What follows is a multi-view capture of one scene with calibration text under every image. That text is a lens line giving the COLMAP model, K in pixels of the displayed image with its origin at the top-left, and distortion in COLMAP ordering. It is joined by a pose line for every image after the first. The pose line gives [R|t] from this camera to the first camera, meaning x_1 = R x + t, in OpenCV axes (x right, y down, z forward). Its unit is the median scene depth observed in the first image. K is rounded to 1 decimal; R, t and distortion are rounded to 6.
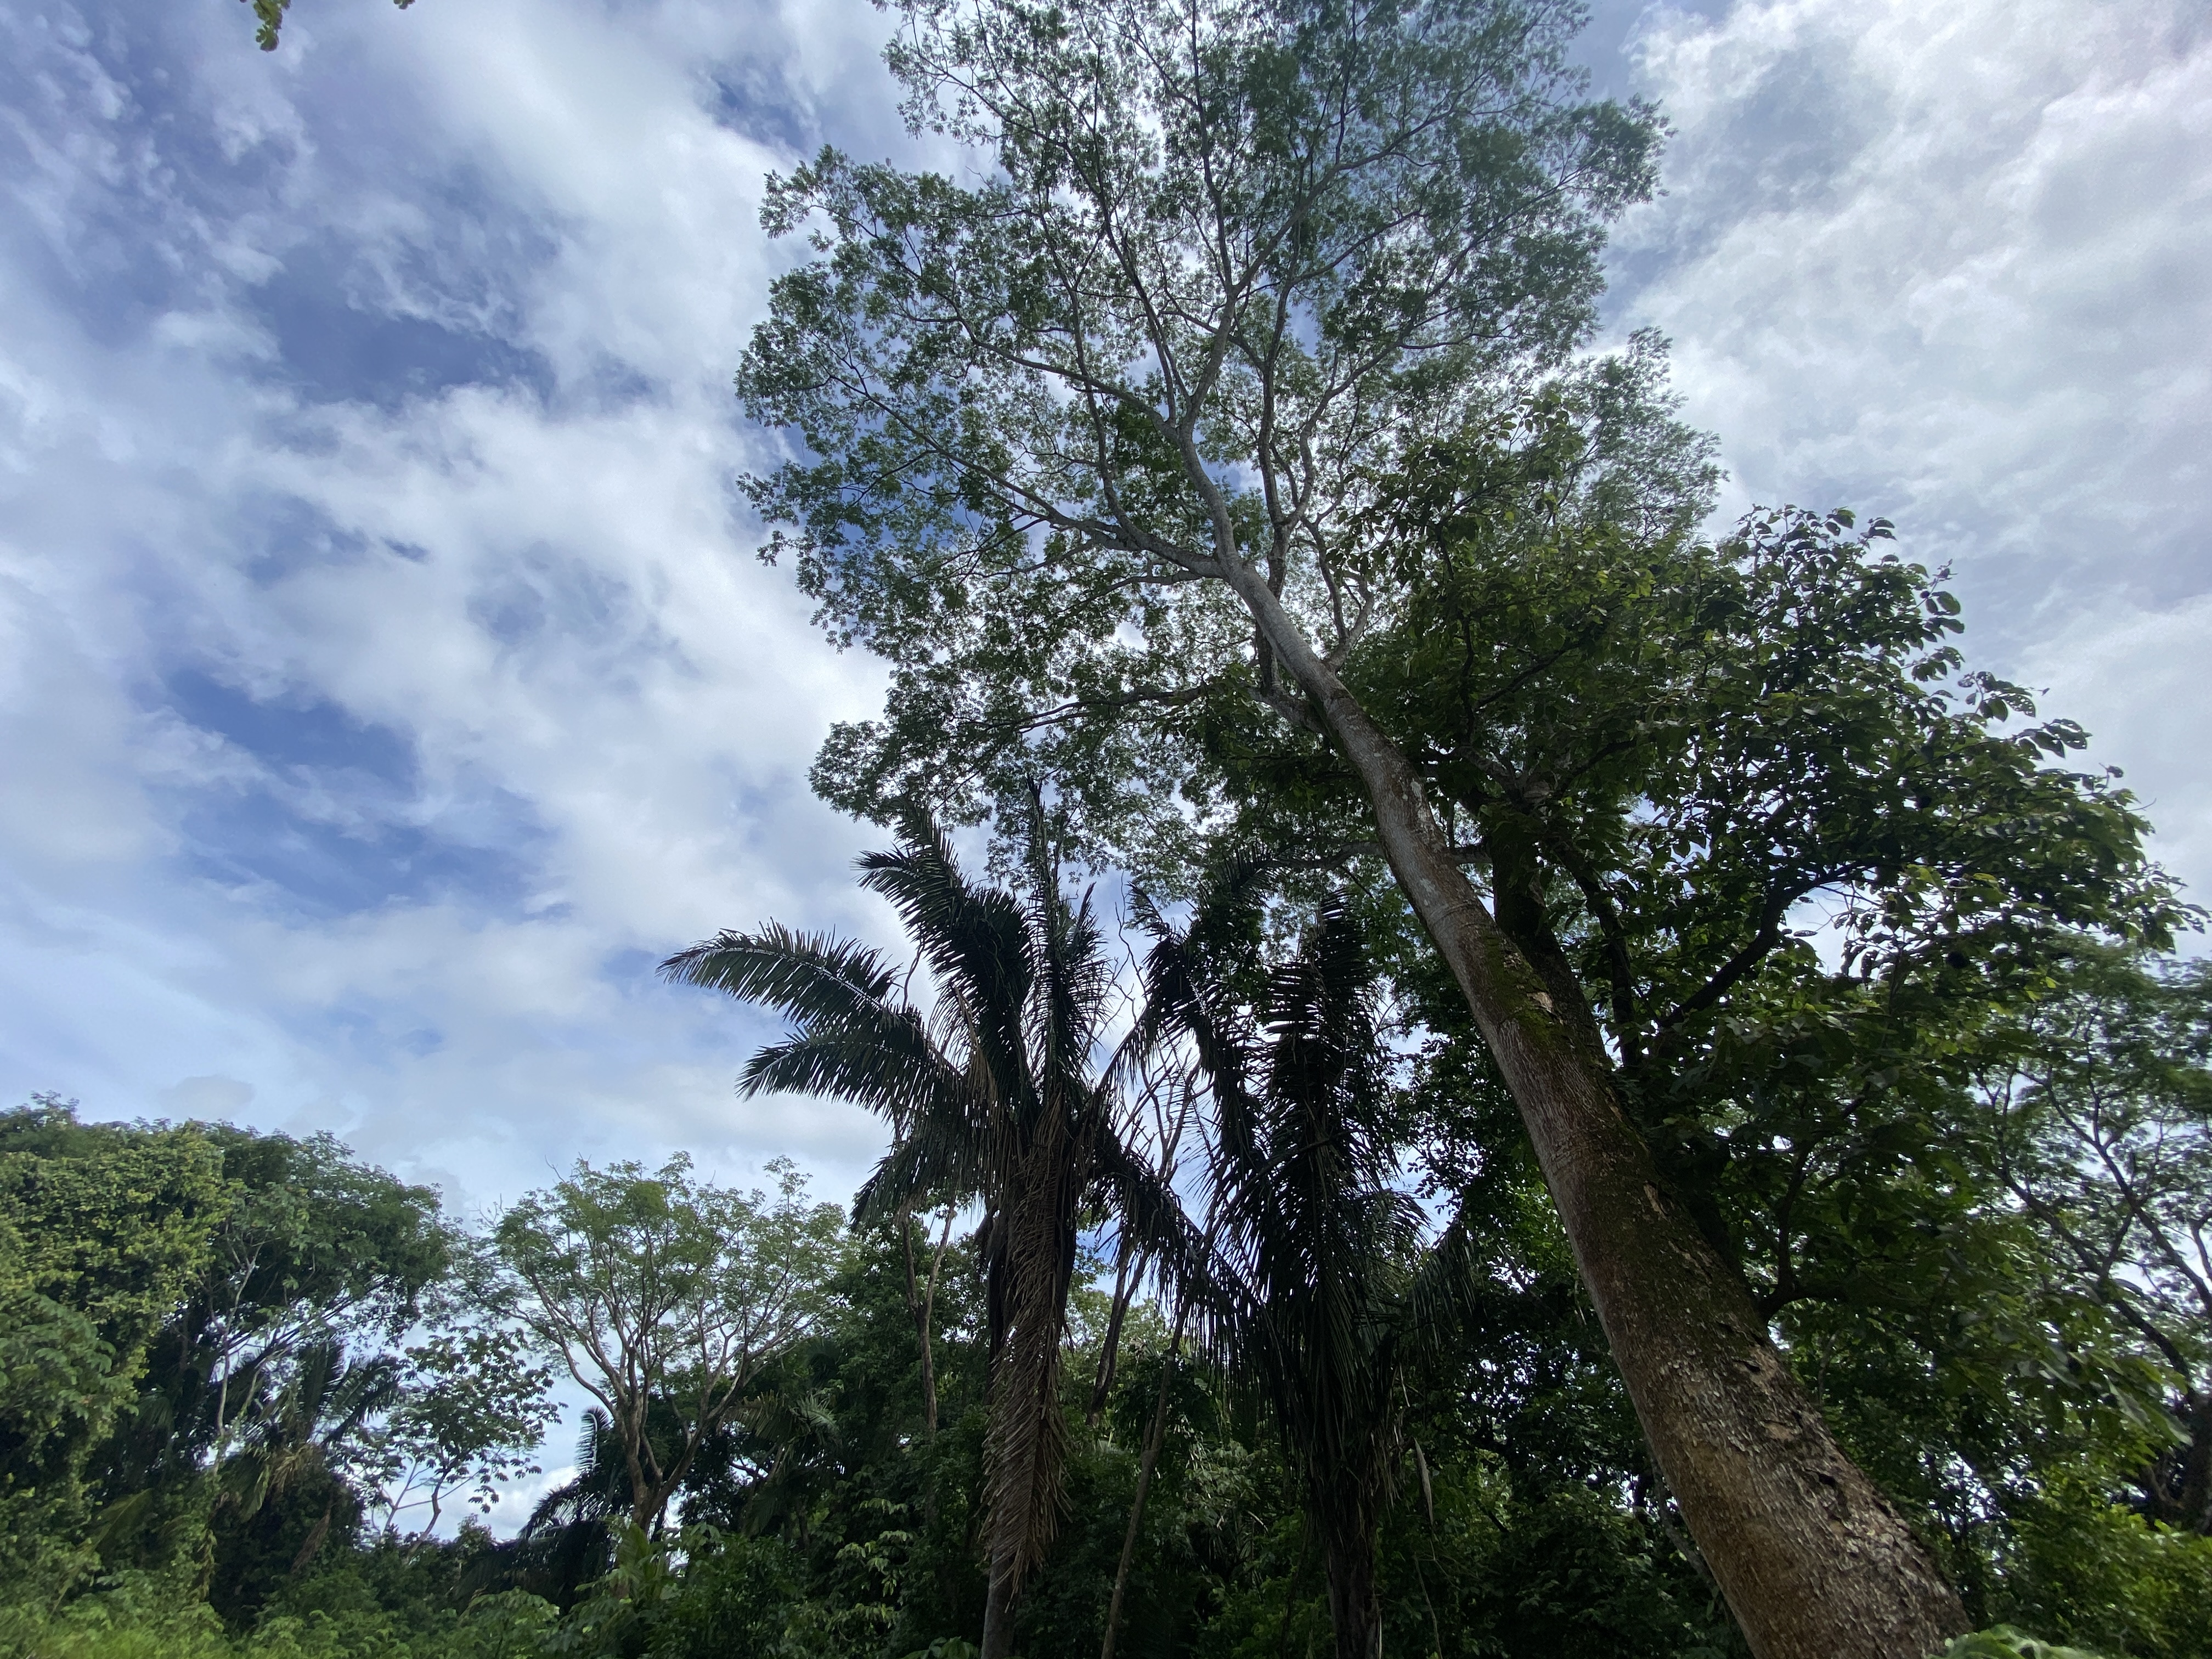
lens RADIAL K [[894.9, 0, 1106.7], [0, 894.9, 807.6], [0, 0, 1]] dist [0.005918, -0.013845]
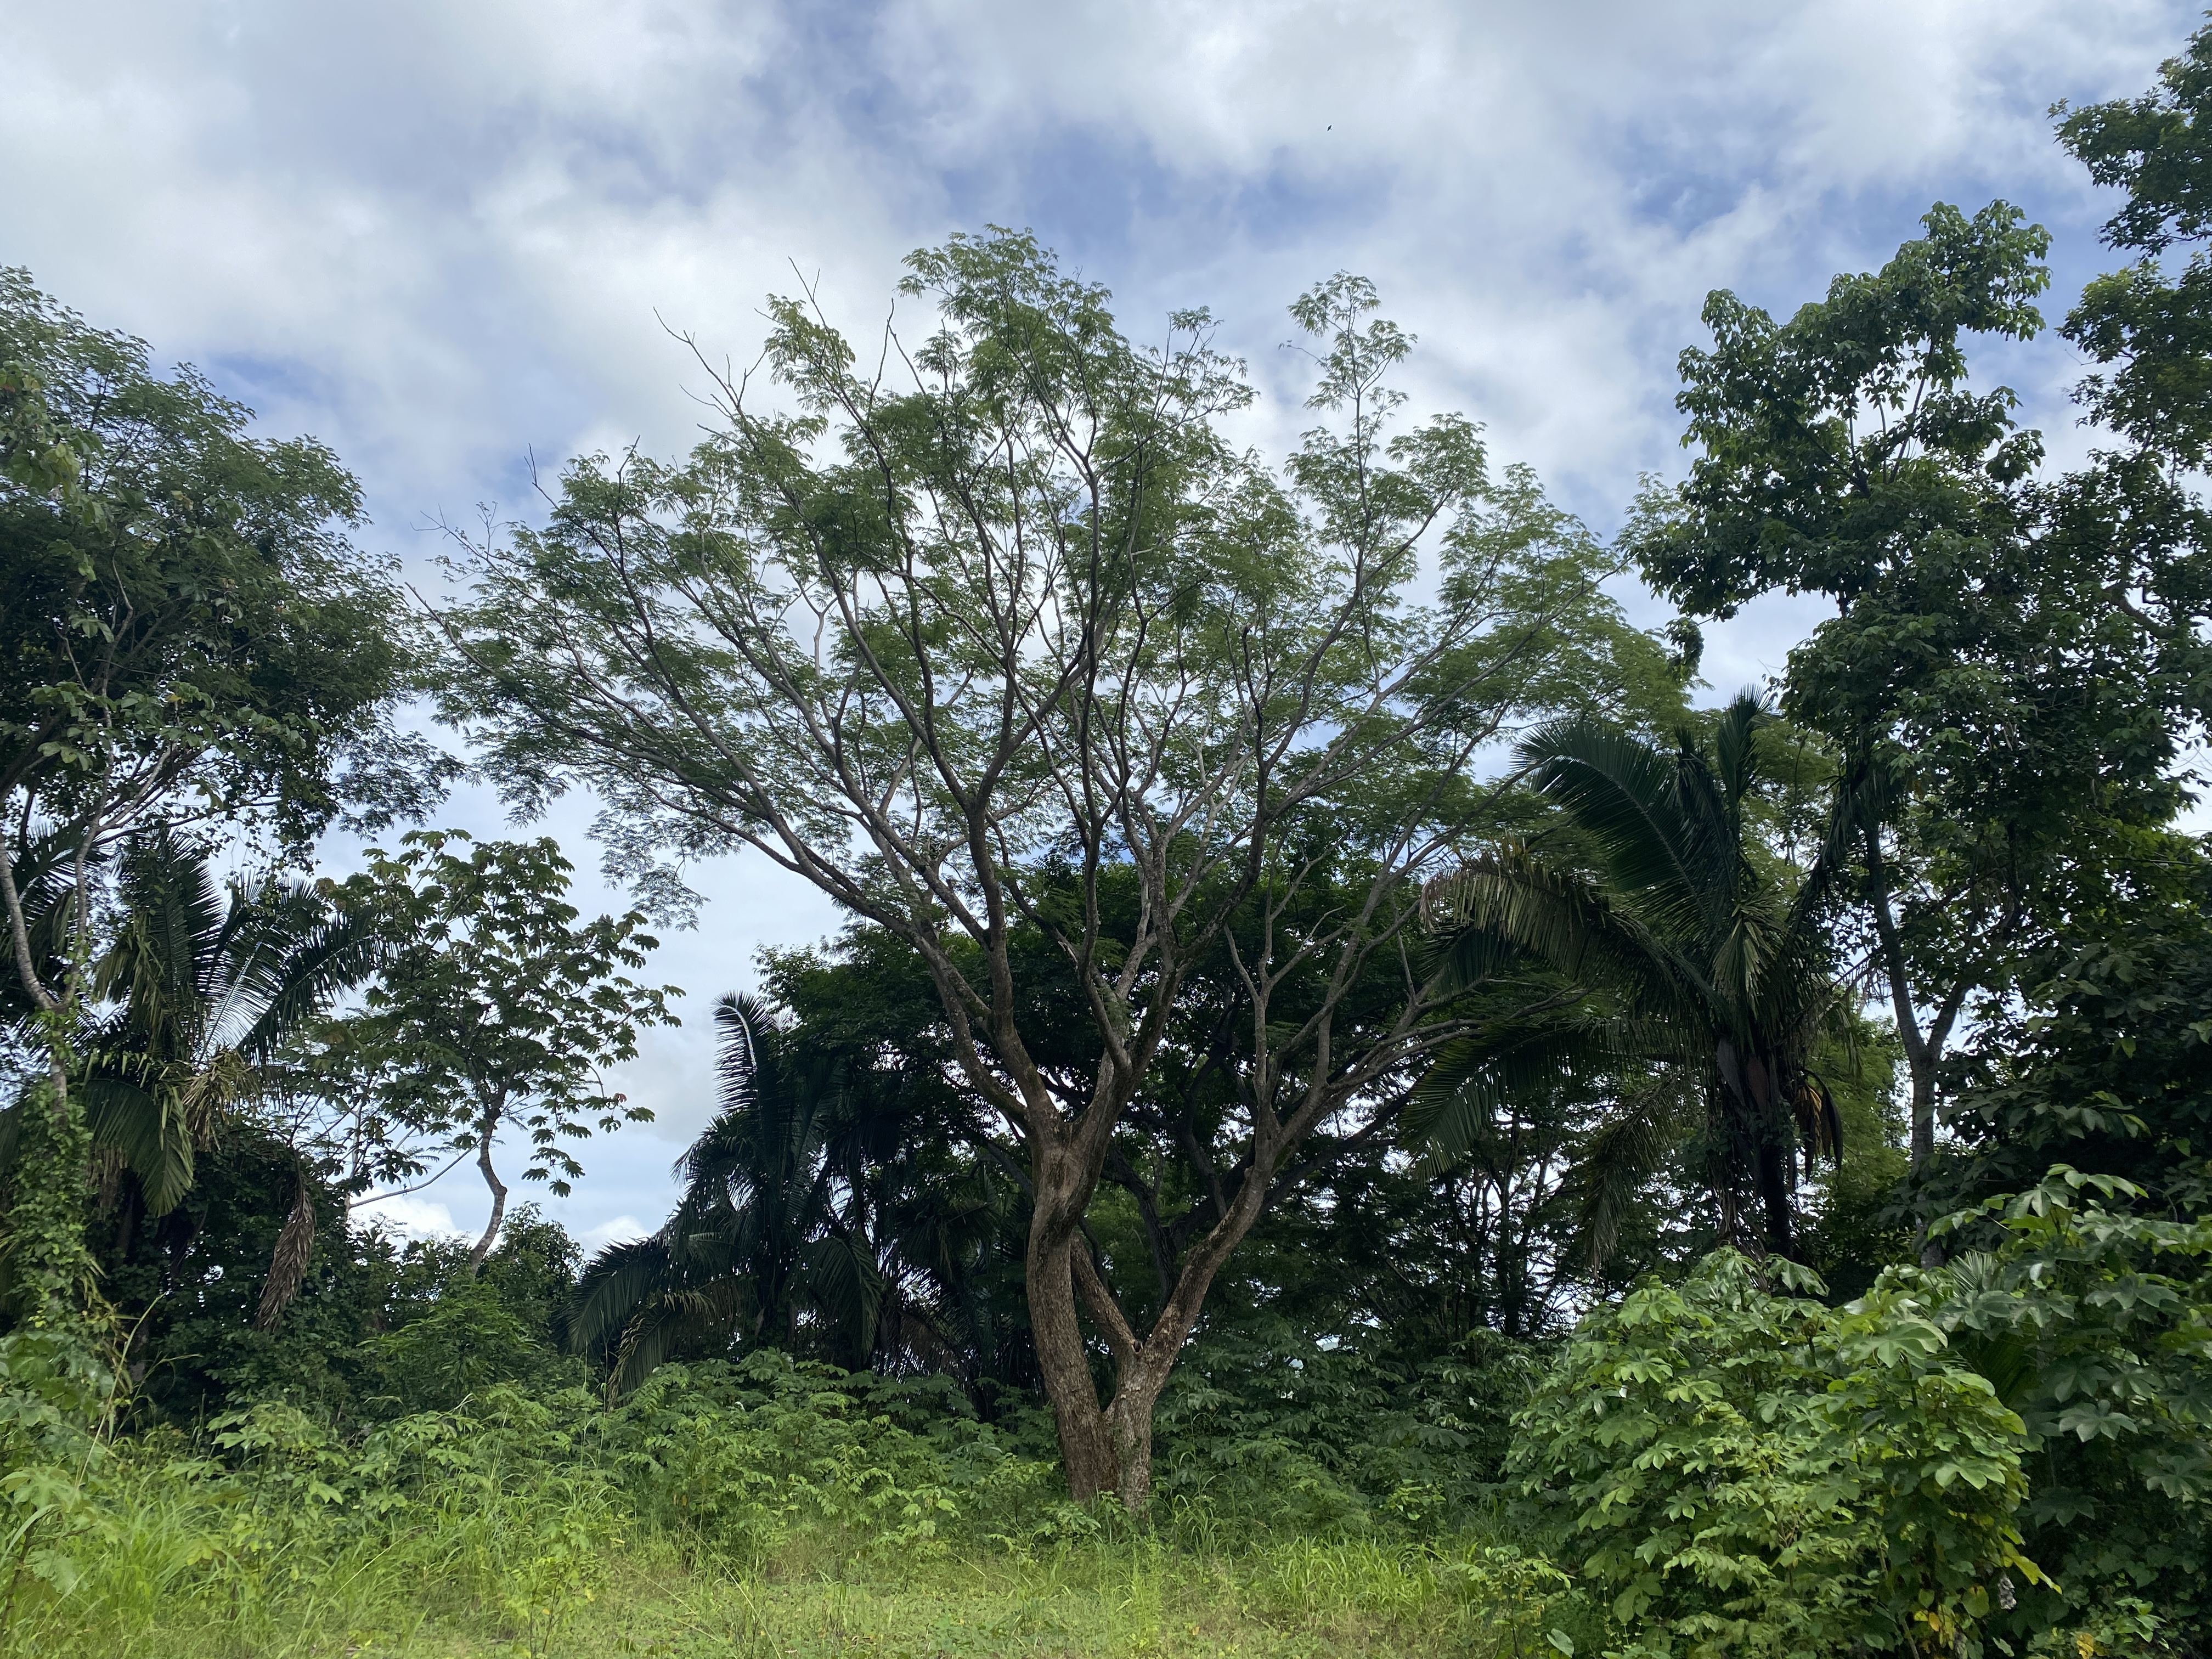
lens RADIAL K [[1689.6, 0, 1109.2], [0, 1689.6, 822.2], [0, 0, 1]] dist [0.005580, -0.003724]
pose [[0.998432, -0.044527, -0.033935, -0.369125], [0.054635, 0.907225, 0.417082, 0.257535], [0.012215, -0.418282, 0.908235, 0.271041]]
